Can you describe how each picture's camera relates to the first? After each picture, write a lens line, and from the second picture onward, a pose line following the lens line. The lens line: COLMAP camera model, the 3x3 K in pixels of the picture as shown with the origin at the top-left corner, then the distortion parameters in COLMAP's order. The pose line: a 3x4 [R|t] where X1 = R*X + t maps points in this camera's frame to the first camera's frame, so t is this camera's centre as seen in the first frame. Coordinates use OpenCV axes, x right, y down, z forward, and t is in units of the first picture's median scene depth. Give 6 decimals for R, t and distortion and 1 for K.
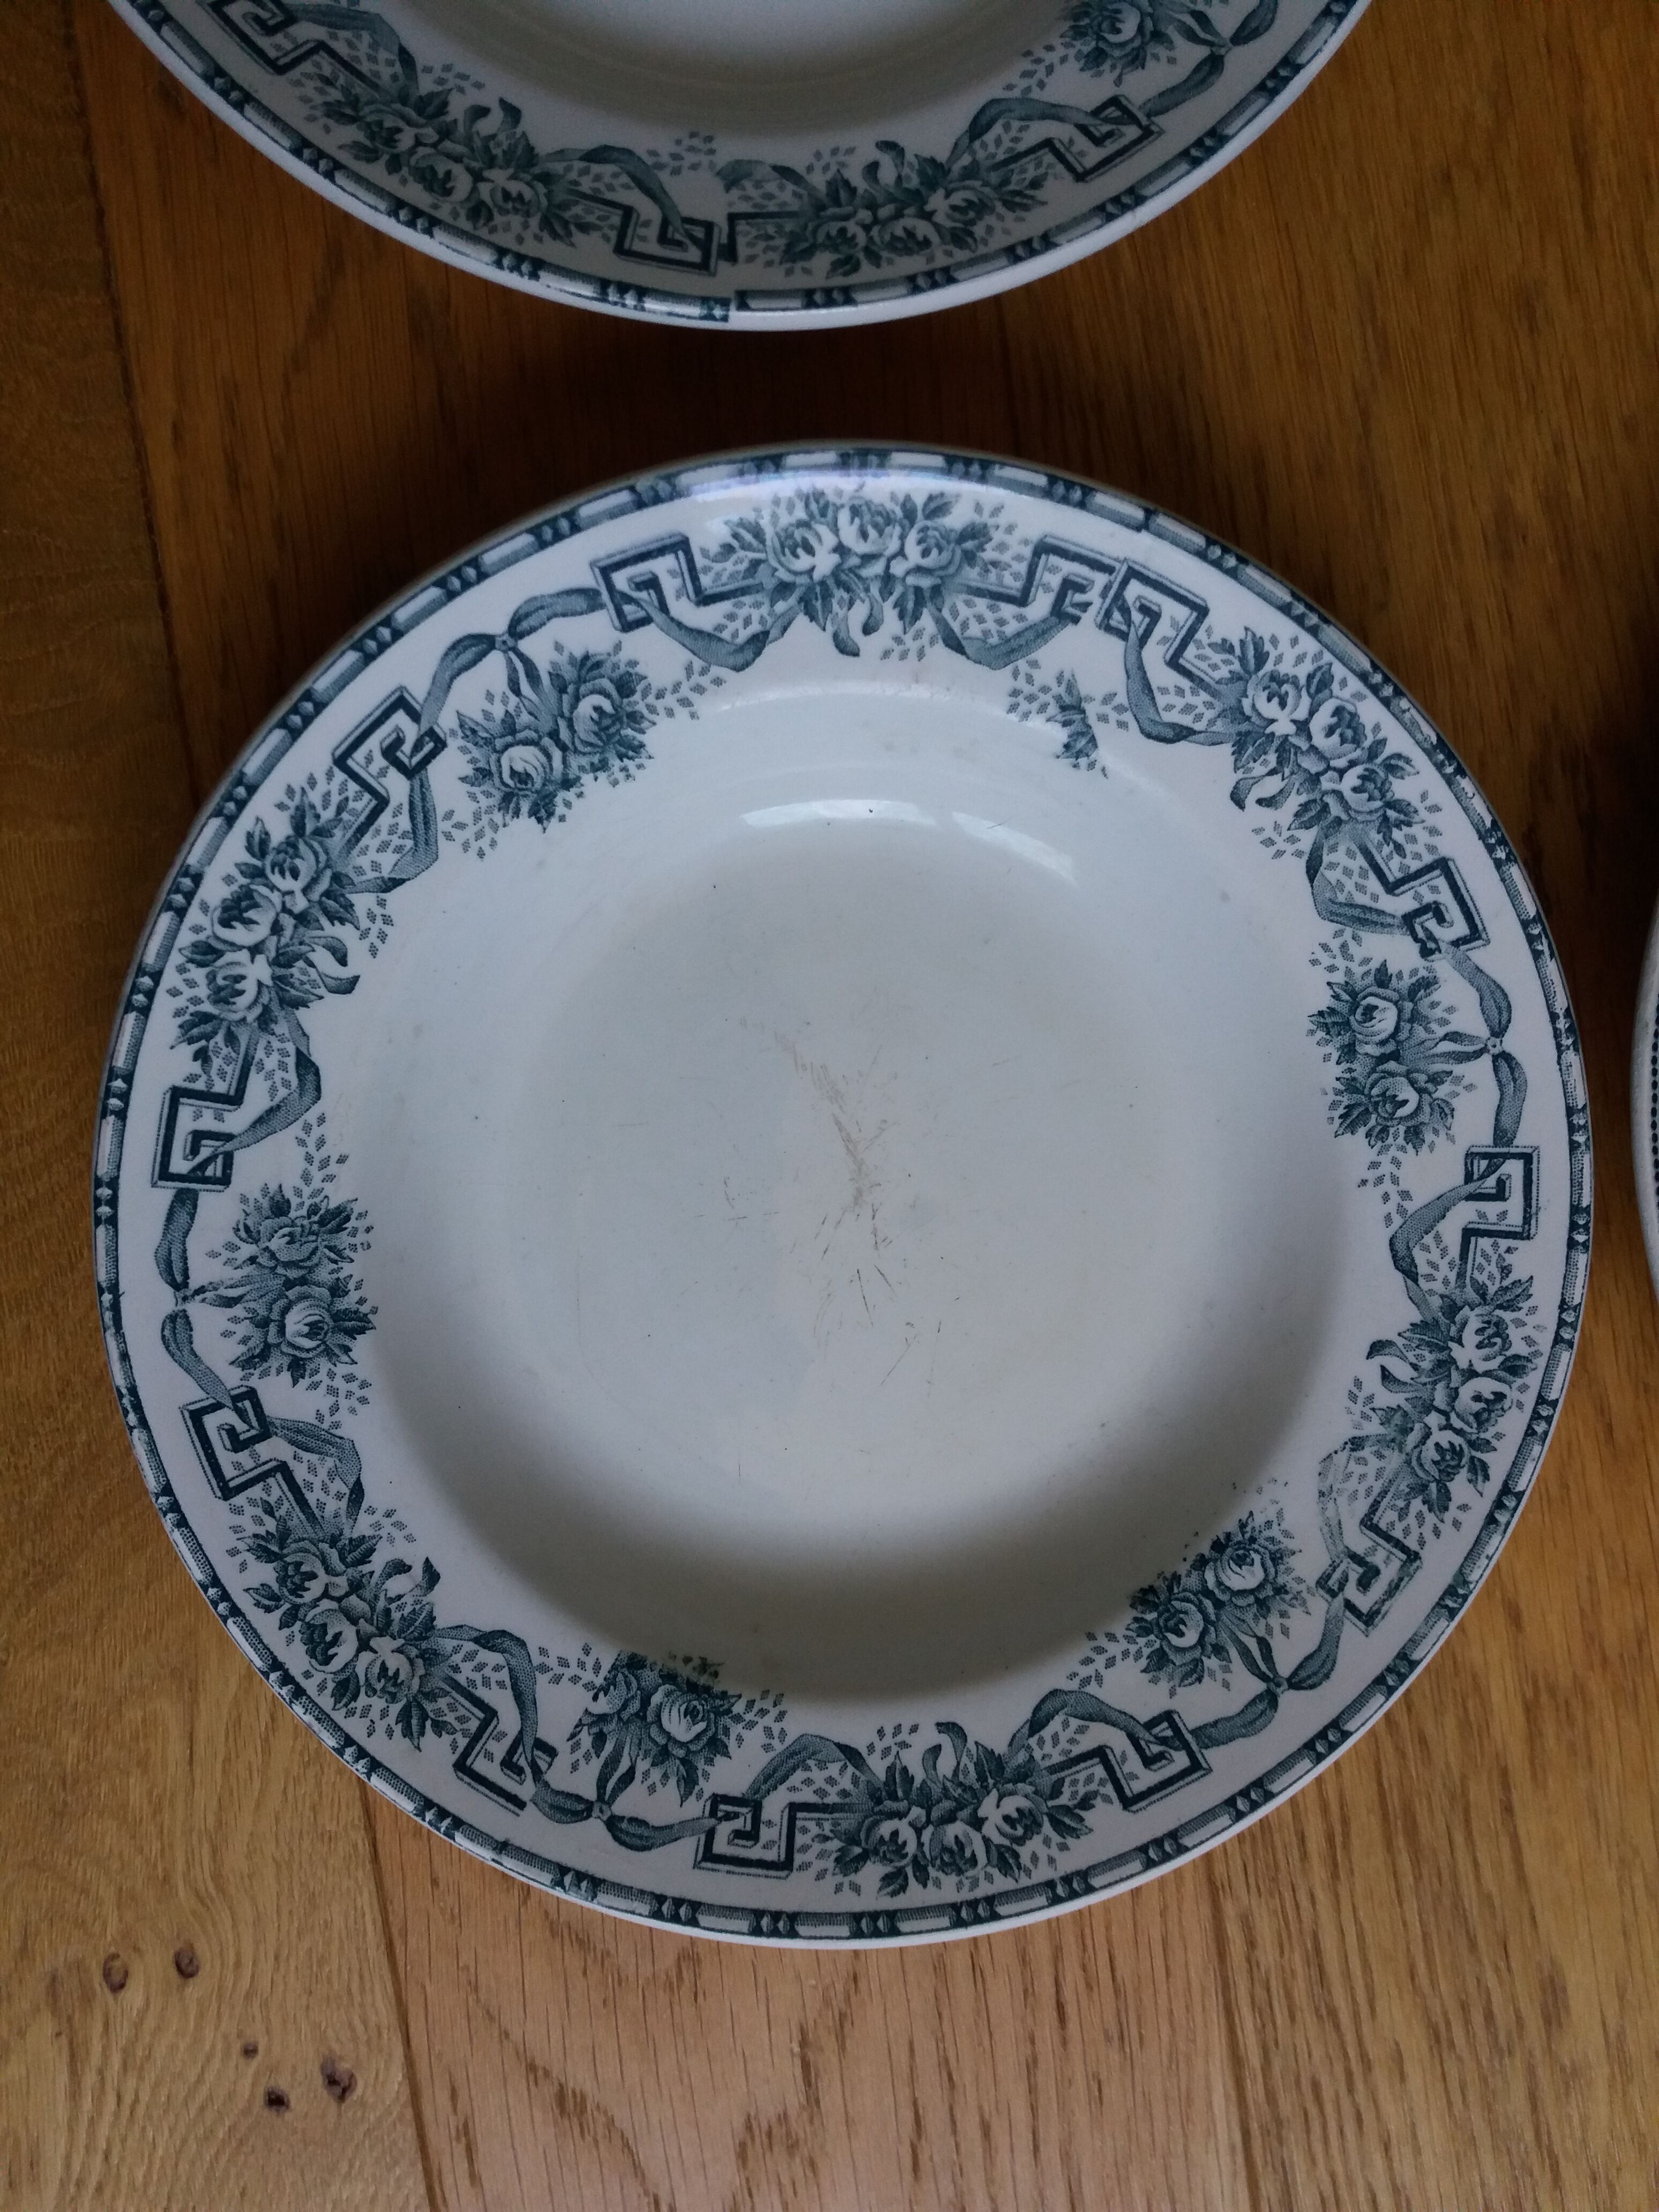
lens RADIAL K [[1791.9, 0, 850.8], [0, 1791.9, 1080.4], [0, 0, 1]] dist [0.037386, -0.063723]
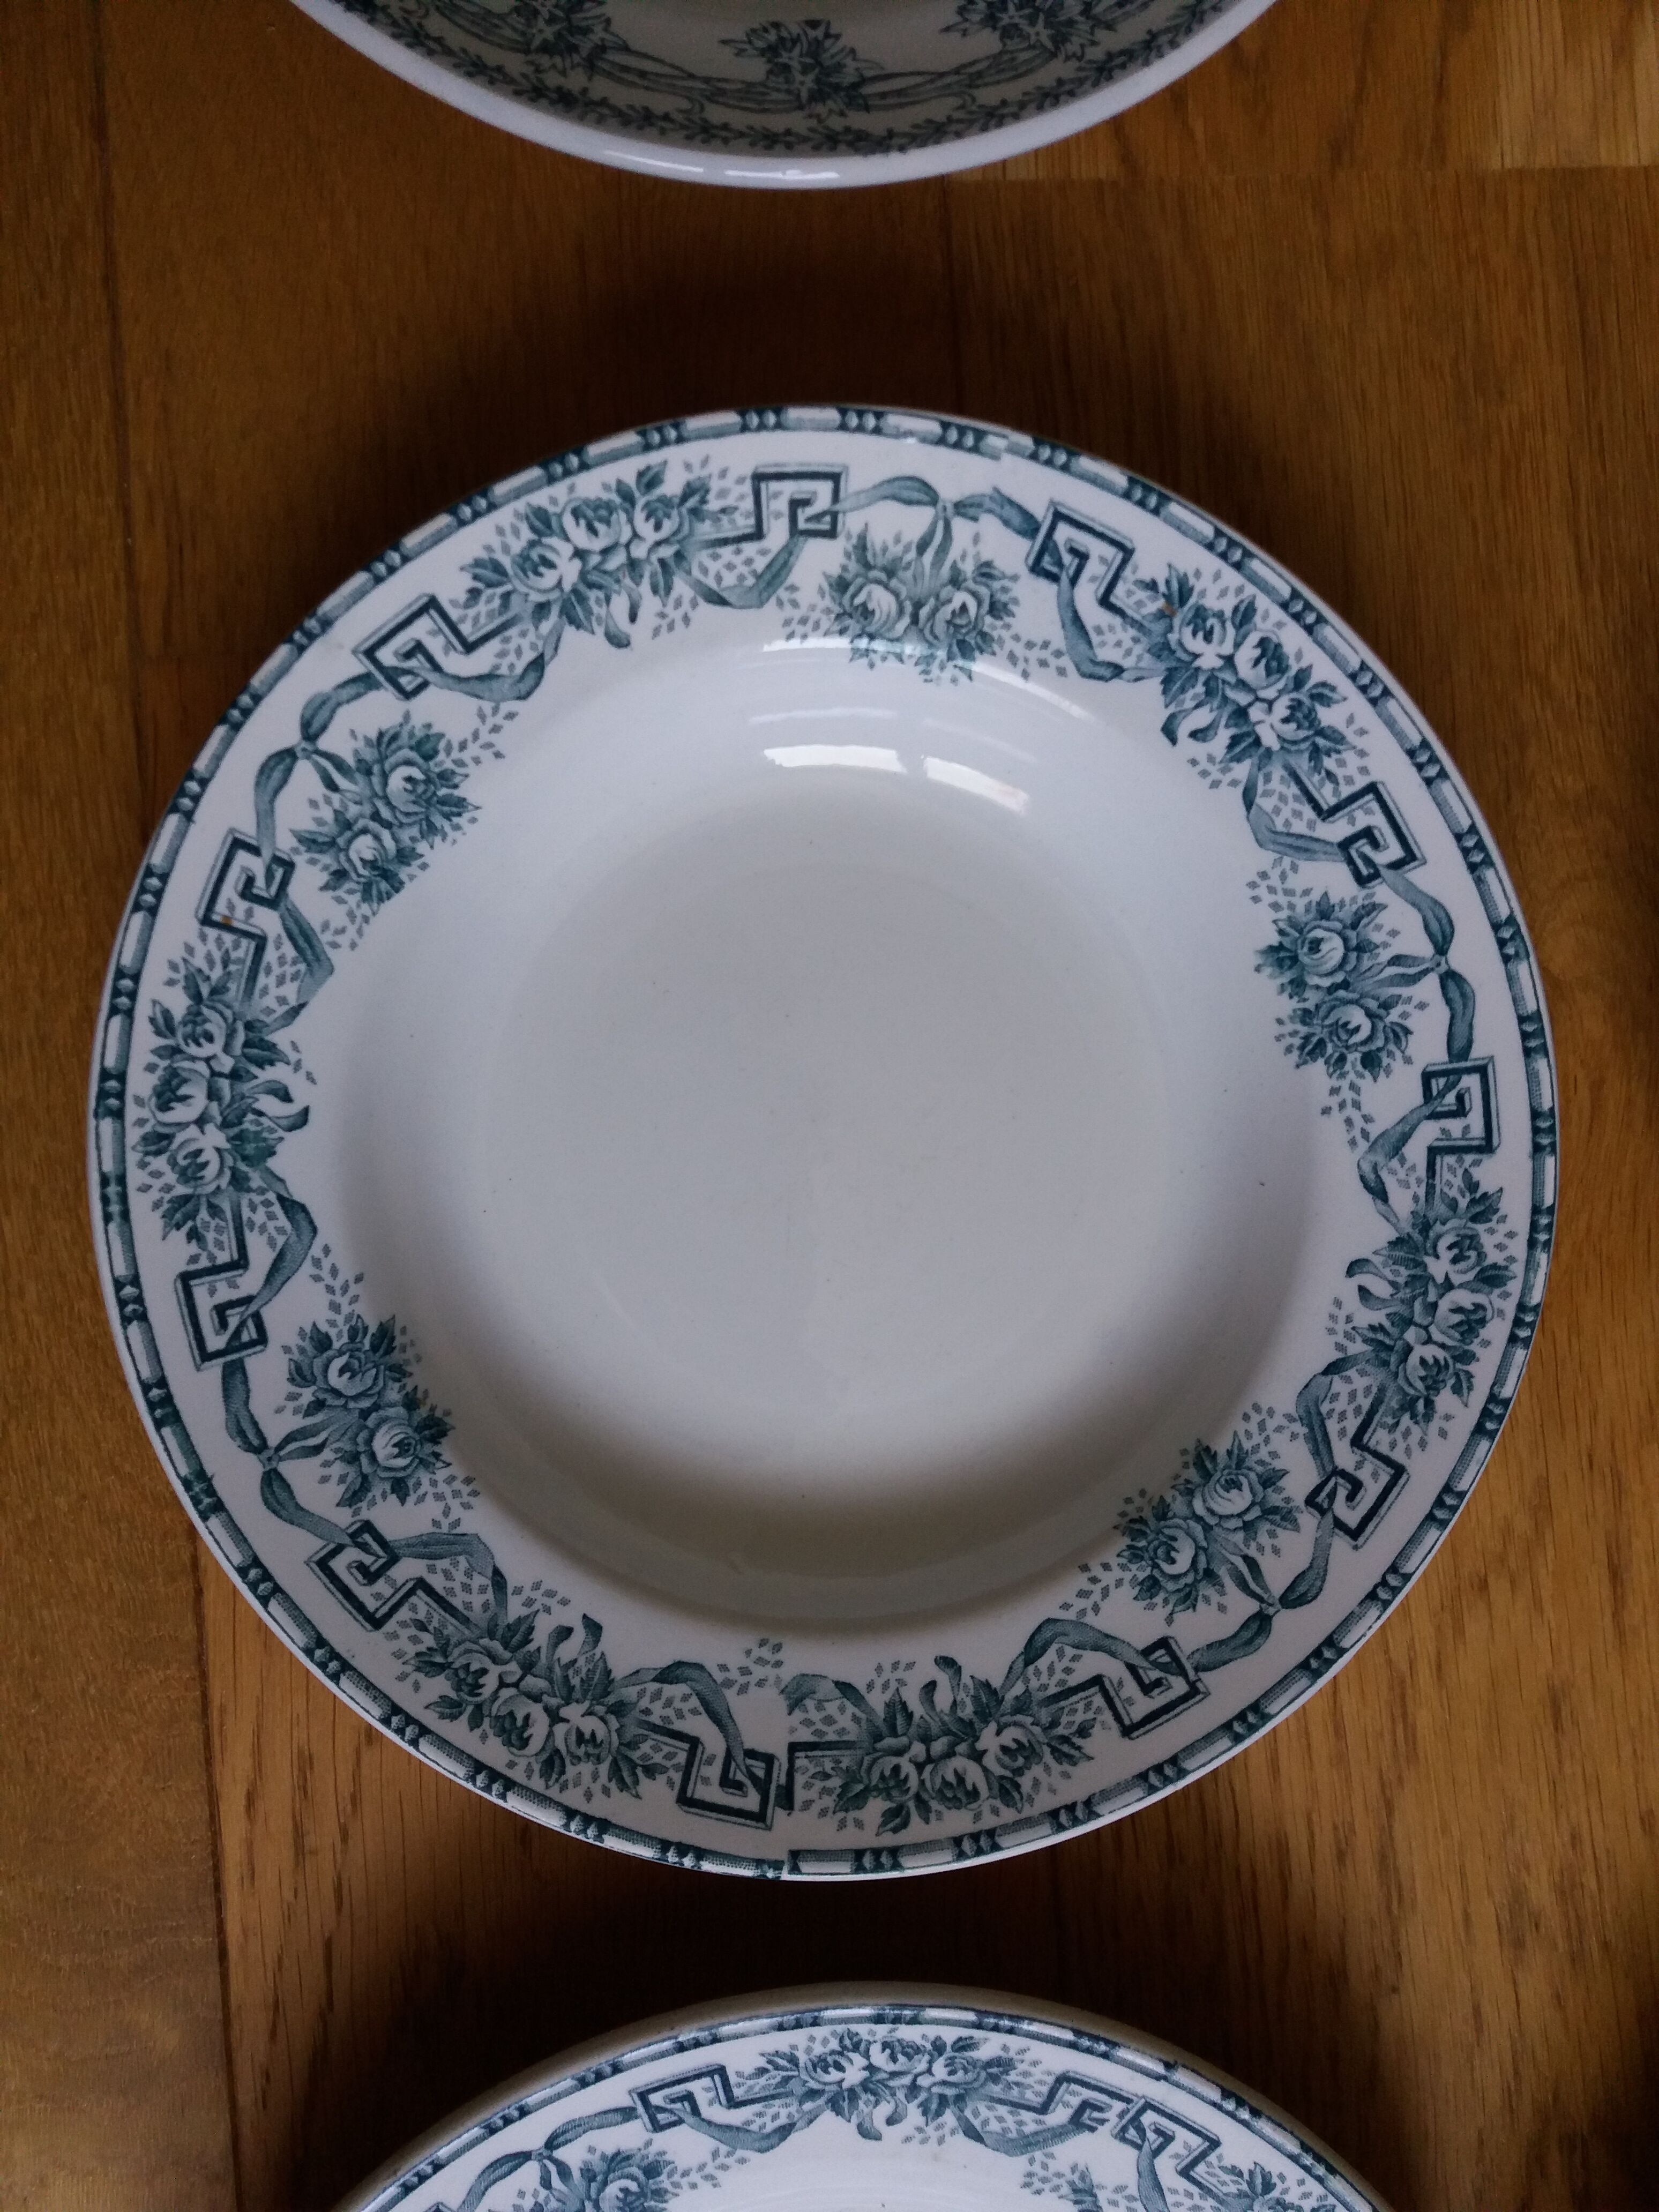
lens RADIAL K [[1791.9, 0, 847.0], [0, 1791.9, 1102.5], [0, 0, 1]] dist [0.037386, -0.063723]
pose [[0.996581, 0.080732, -0.017592, -0.044715], [-0.081479, 0.995569, -0.046948, -0.783037], [0.013723, 0.048220, 0.998742, -0.064668]]
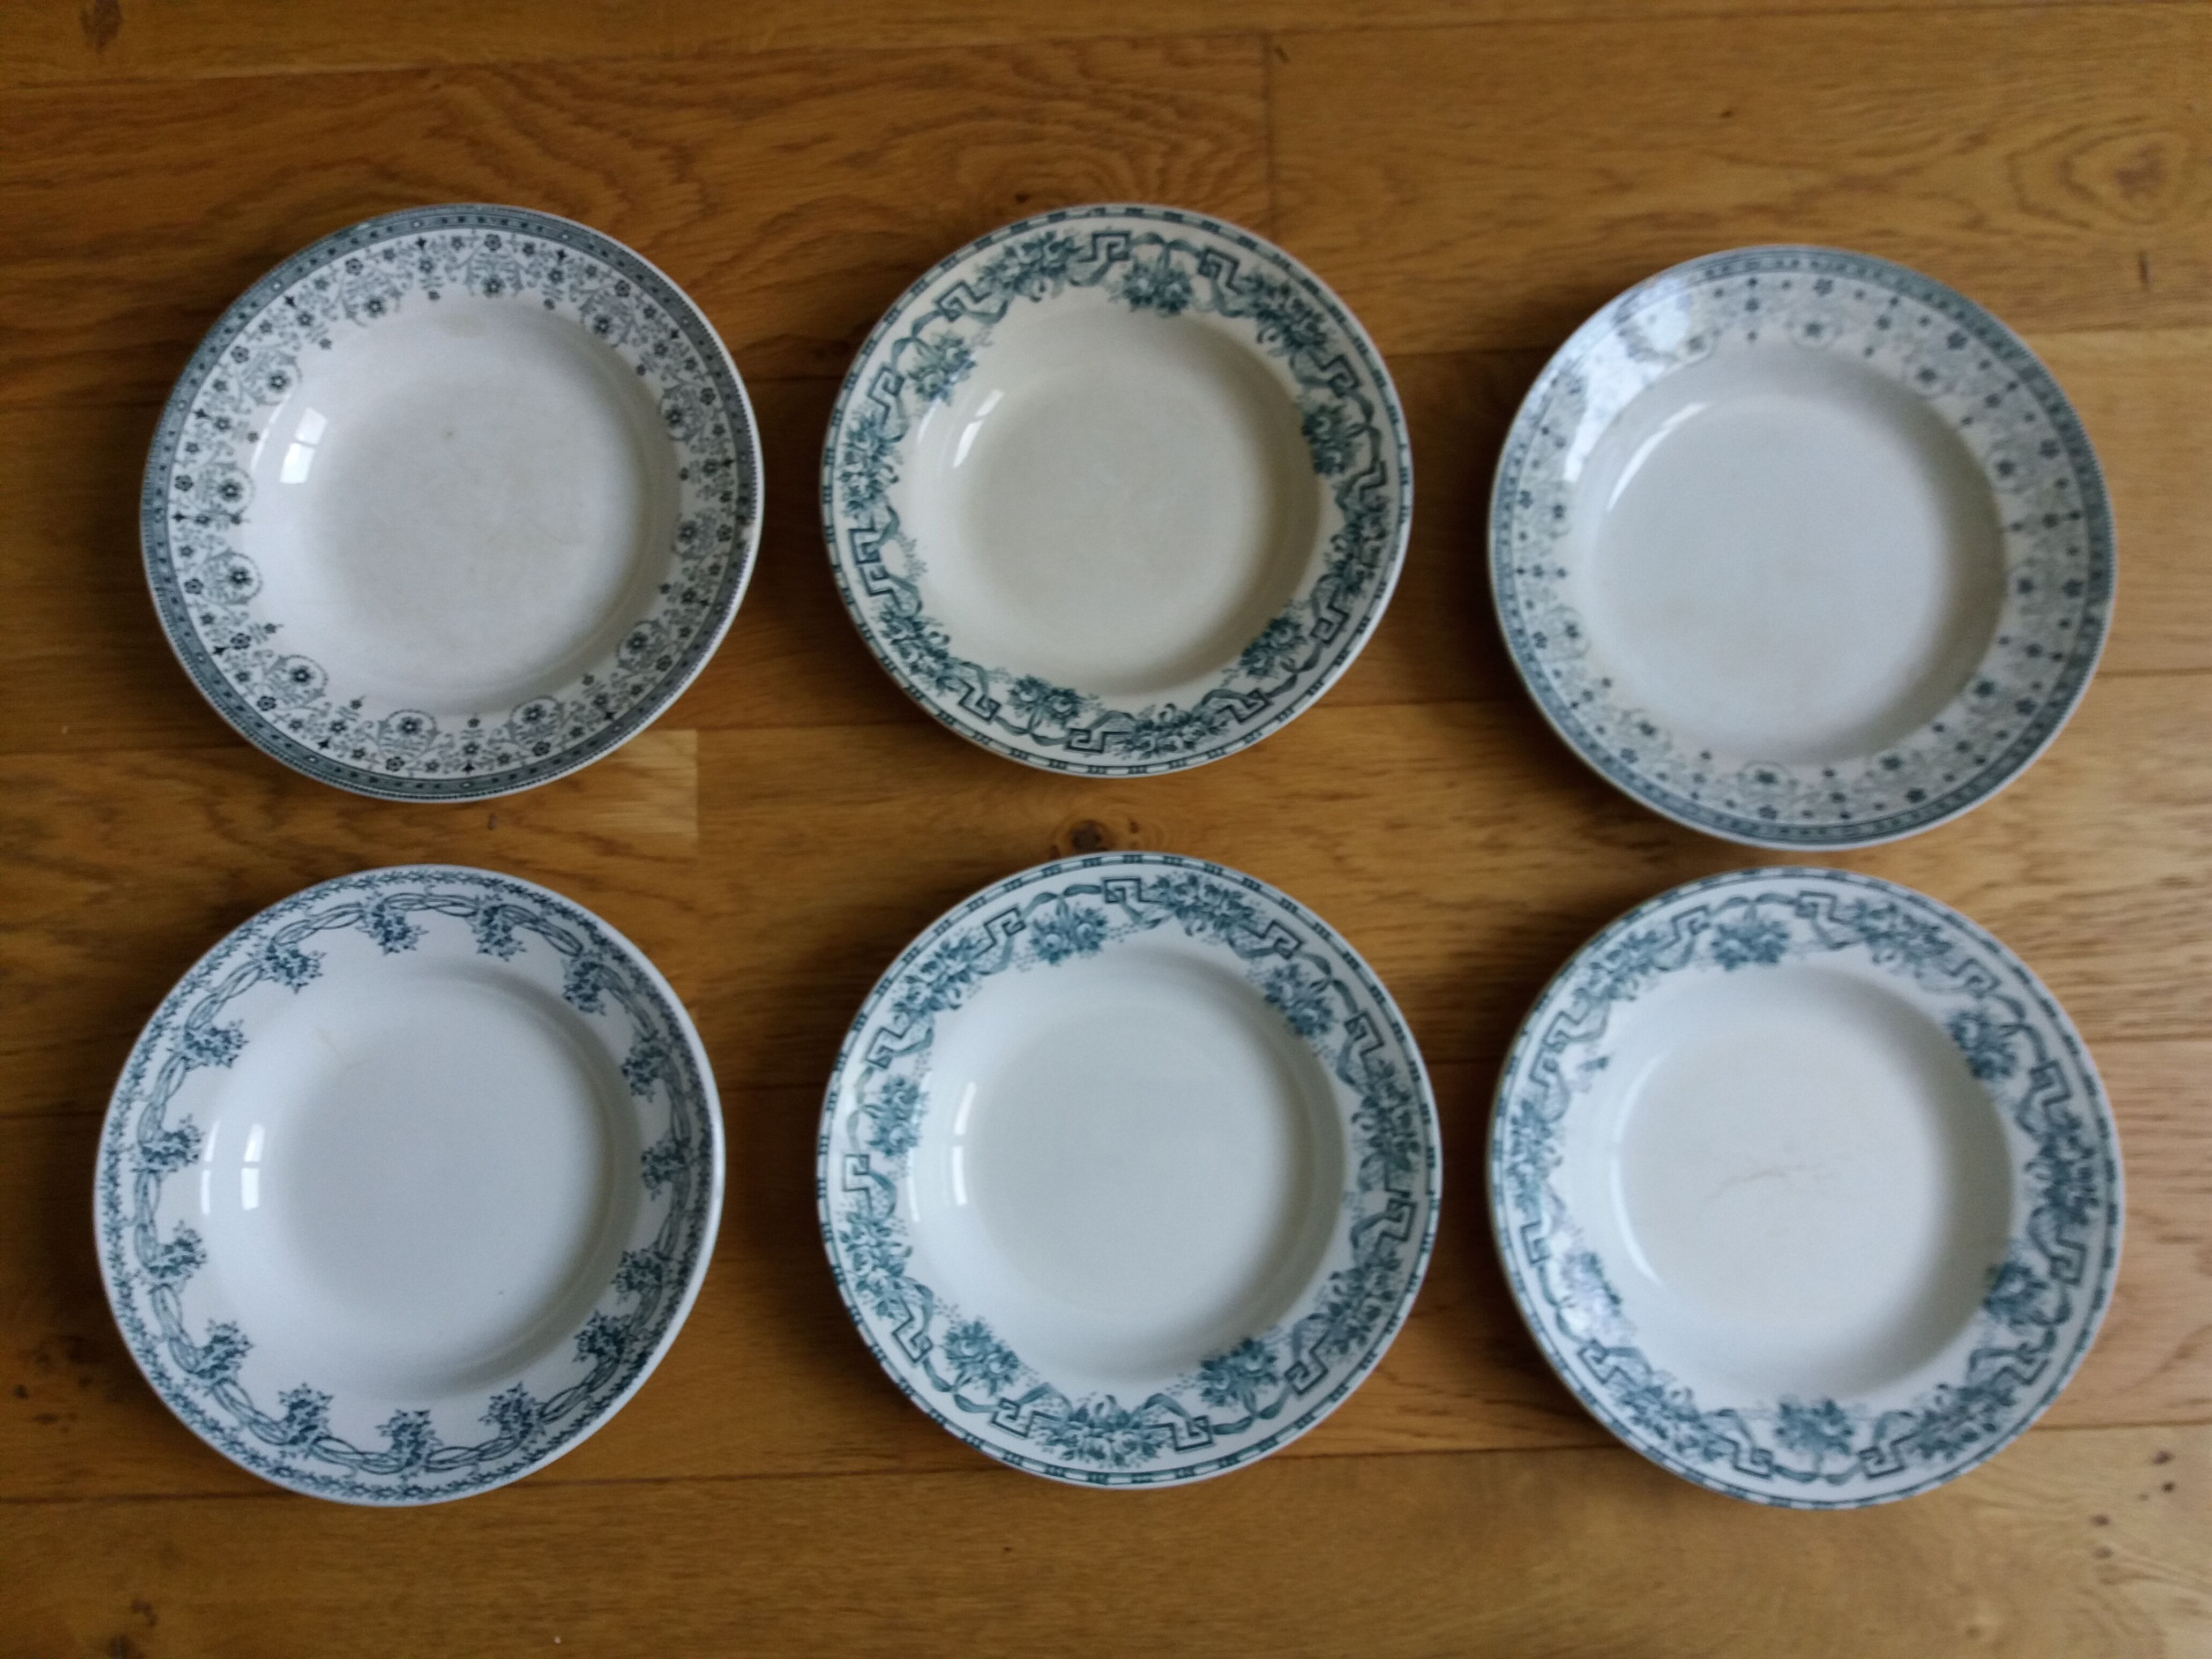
lens RADIAL K [[1791.9, 0, 1127.4], [0, 1791.9, 811.3], [0, 0, 1]] dist [0.037386, -0.063723]
pose [[0.108288, -0.993243, 0.041747, 0.296545], [0.992453, 0.105581, -0.062369, -0.710456], [0.057540, 0.048186, 0.997180, -1.432223]]
